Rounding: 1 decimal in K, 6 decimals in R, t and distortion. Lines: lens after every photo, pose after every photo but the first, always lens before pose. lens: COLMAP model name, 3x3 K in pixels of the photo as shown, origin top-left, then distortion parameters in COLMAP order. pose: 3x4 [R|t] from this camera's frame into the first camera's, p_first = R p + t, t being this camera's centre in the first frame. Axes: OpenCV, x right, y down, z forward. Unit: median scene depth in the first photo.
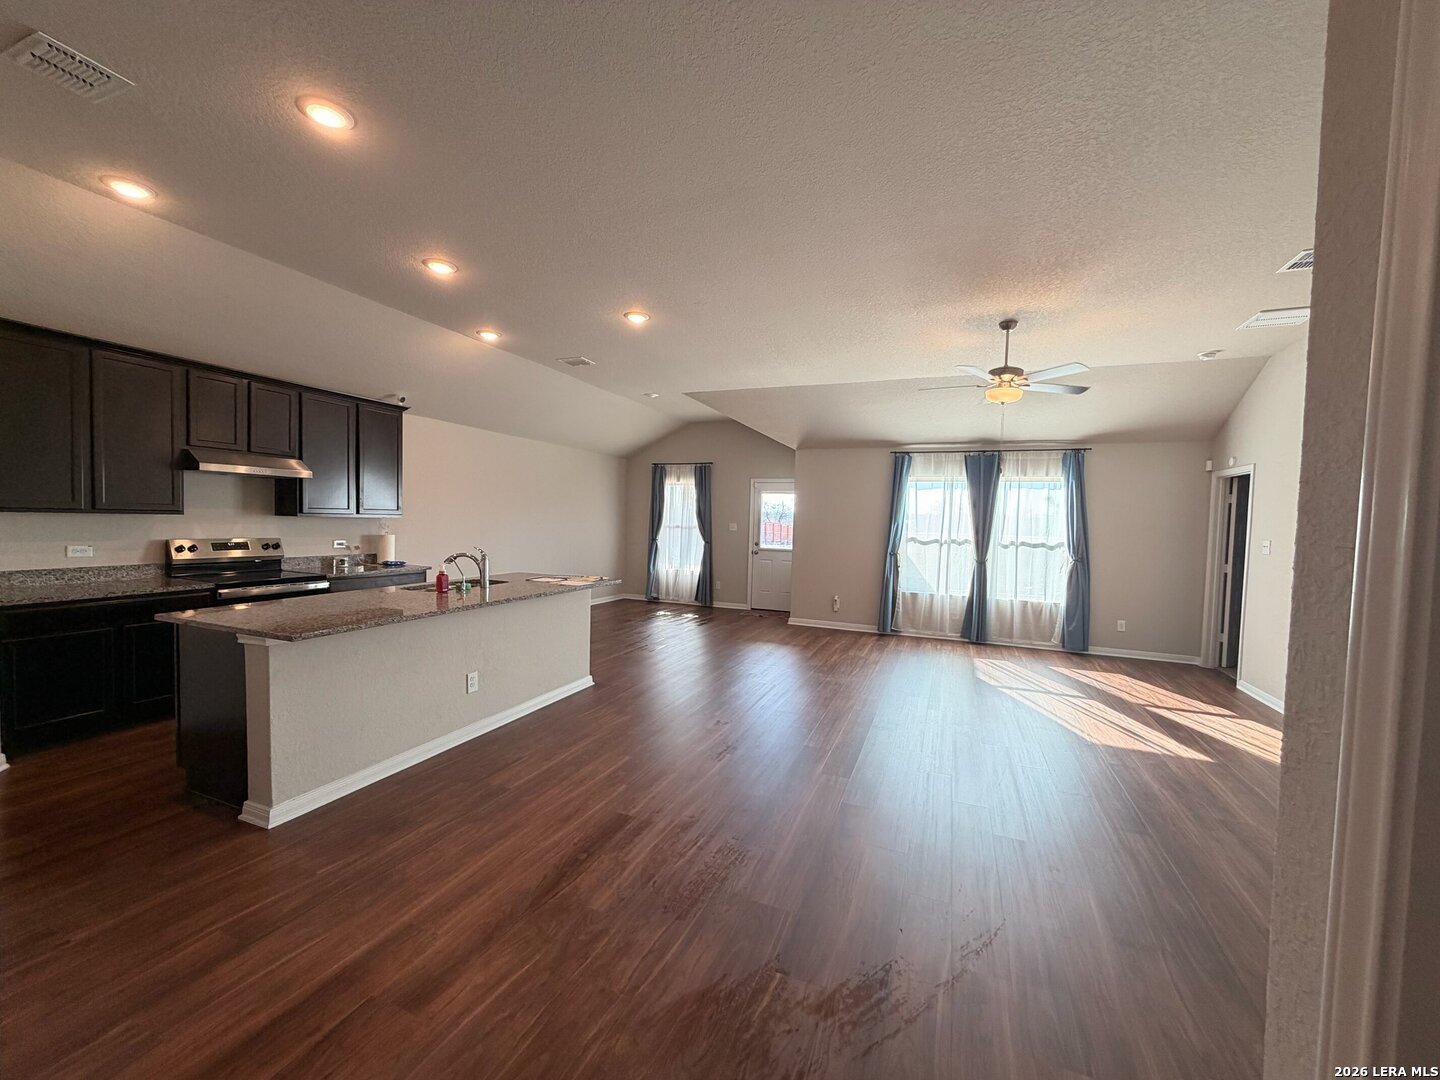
lens RADIAL K [[573.4, 0, 718.0], [0, 573.4, 539.5], [0, 0, 1]] dist [-0.000187, 0.000132]
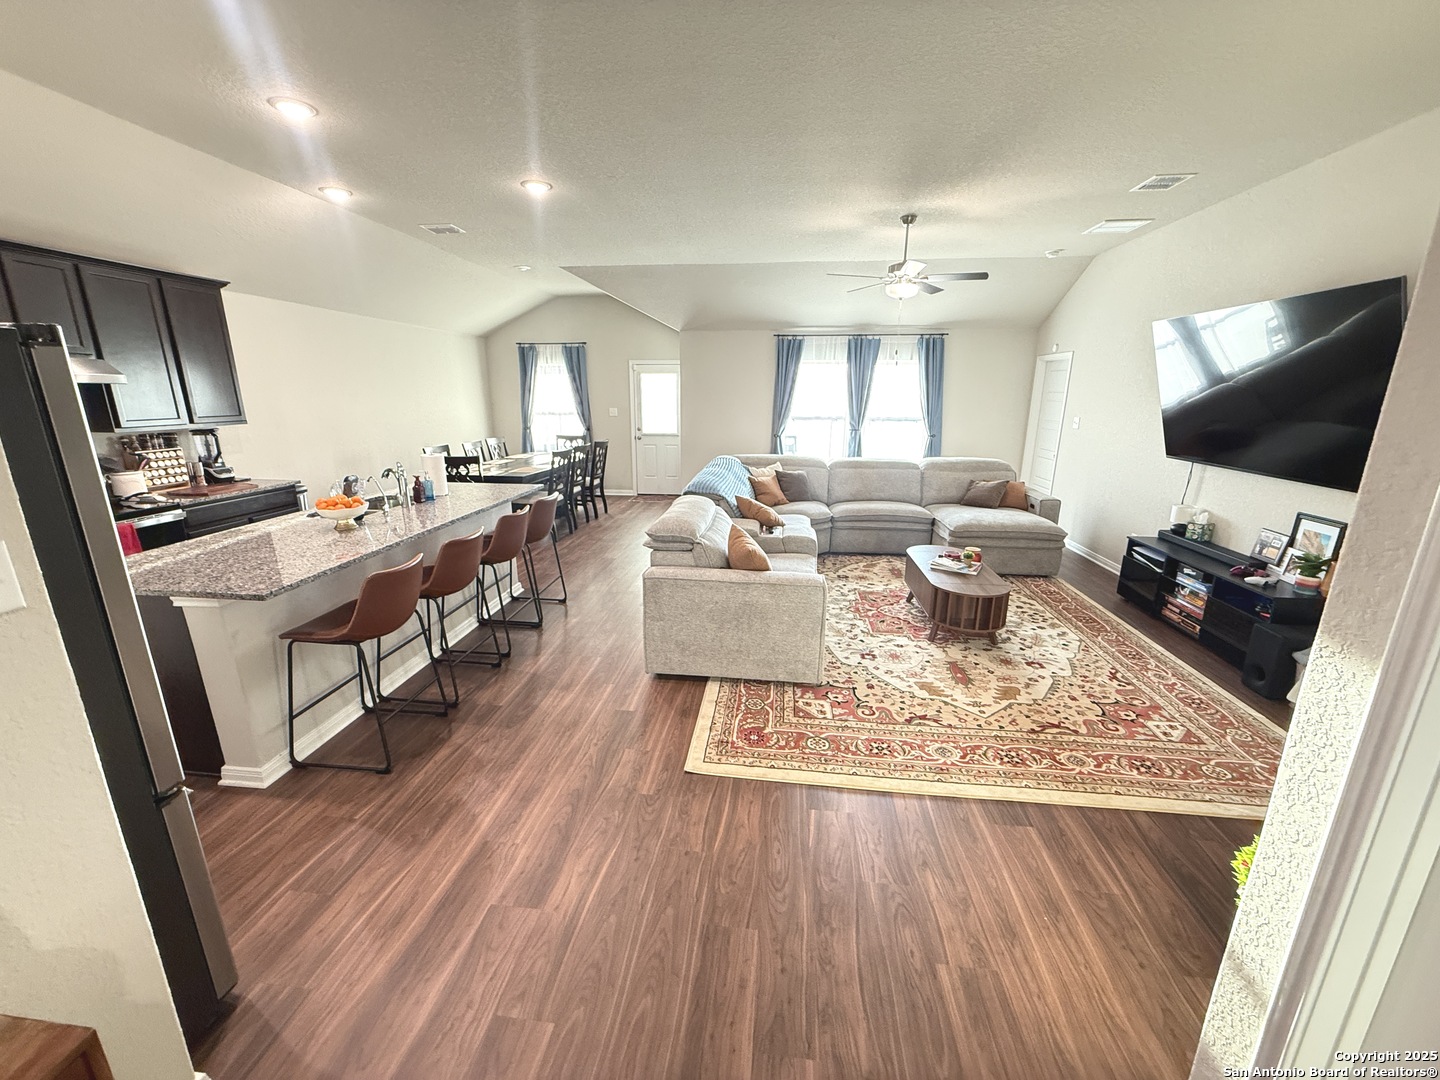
lens RADIAL K [[572.0, 0, 716.0], [0, 572.0, 536.8], [0, 0, 1]] dist [-0.000478, -0.000061]
pose [[0.962665, -0.089119, 0.255606, -0.156942], [0.031517, 0.974731, 0.221146, -0.053167], [-0.268855, -0.204834, 0.941148, -0.007373]]
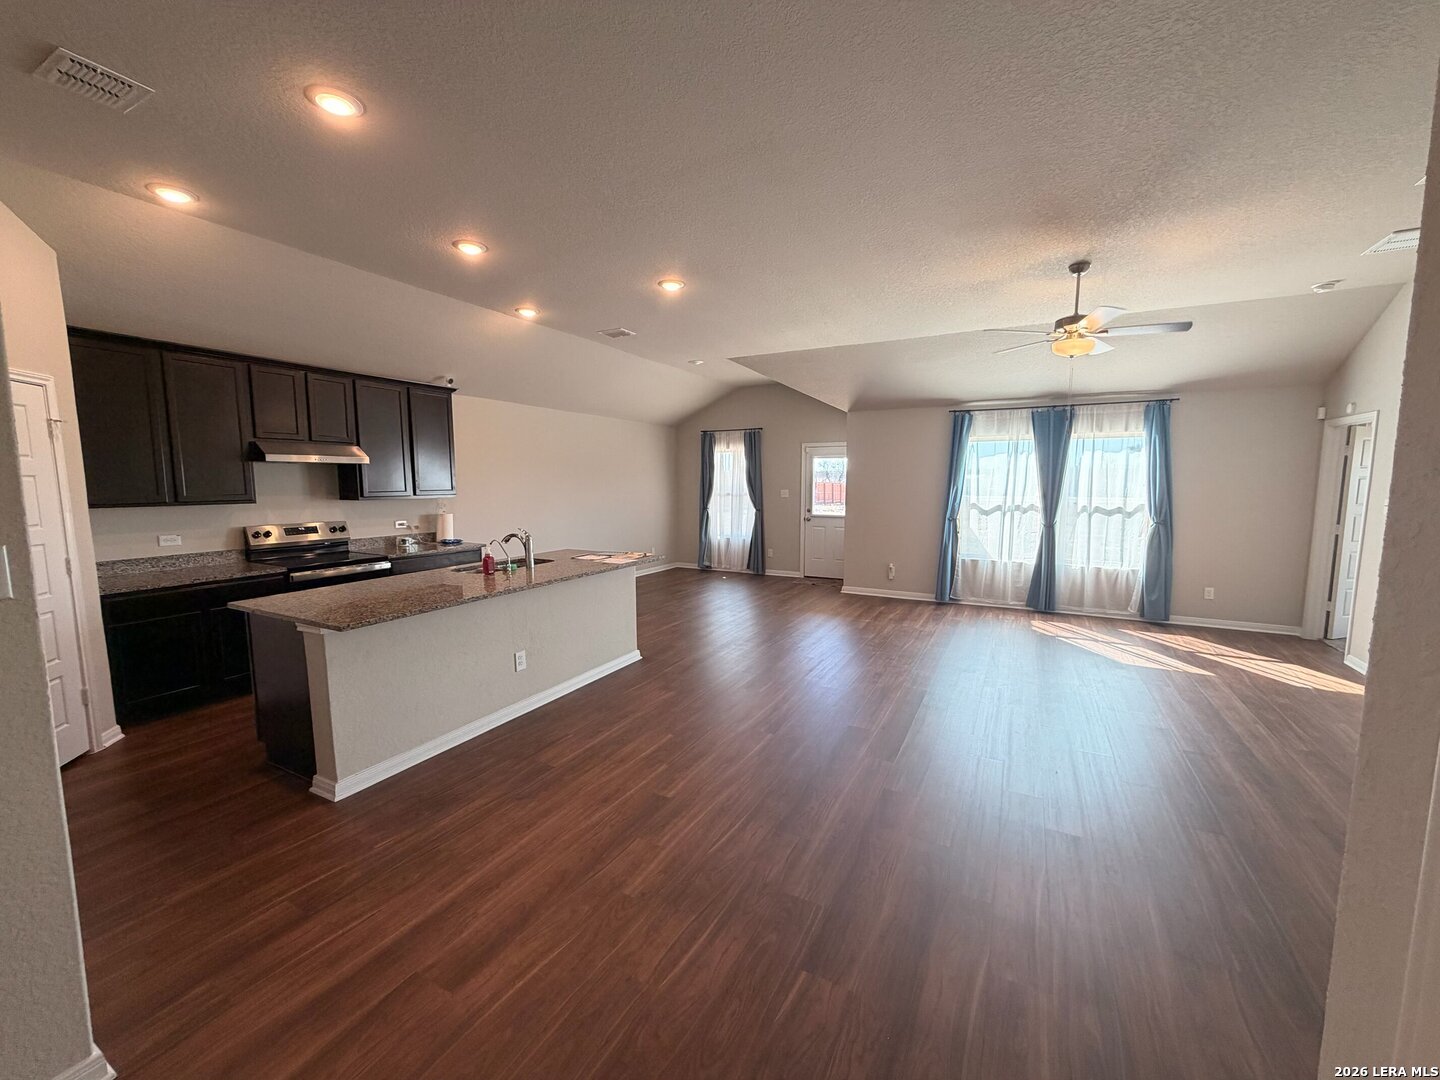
lens RADIAL K [[573.4, 0, 718.0], [0, 573.4, 539.5], [0, 0, 1]] dist [-0.000187, 0.000132]
pose [[0.994359, -0.017708, -0.104580, 0.031345], [0.024684, 0.997528, 0.065794, -0.023655], [0.103157, -0.068005, 0.992338, 0.022962]]
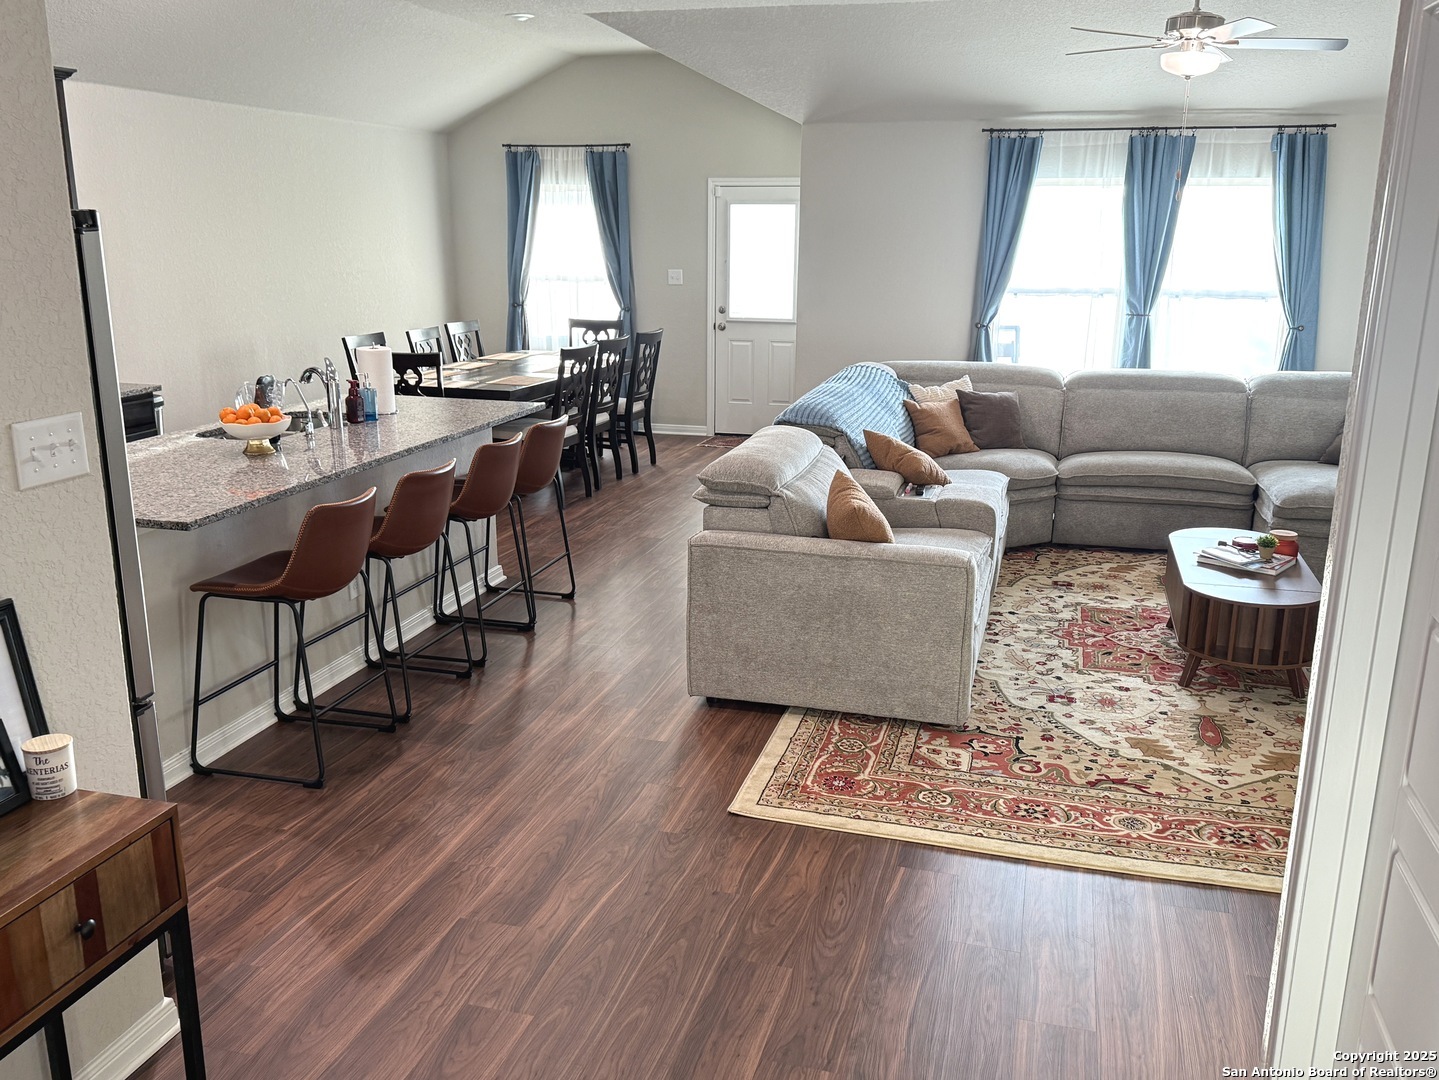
lens RADIAL K [[1235.6, 0, 719.5], [0, 1235.6, 540.0], [0, 0, 1]] dist [0.193891, -0.410108]
pose [[0.992491, -0.049888, 0.111684, -0.154236], [0.024759, 0.976083, 0.215985, -0.069338], [-0.119787, -0.211598, 0.969988, -0.311564]]
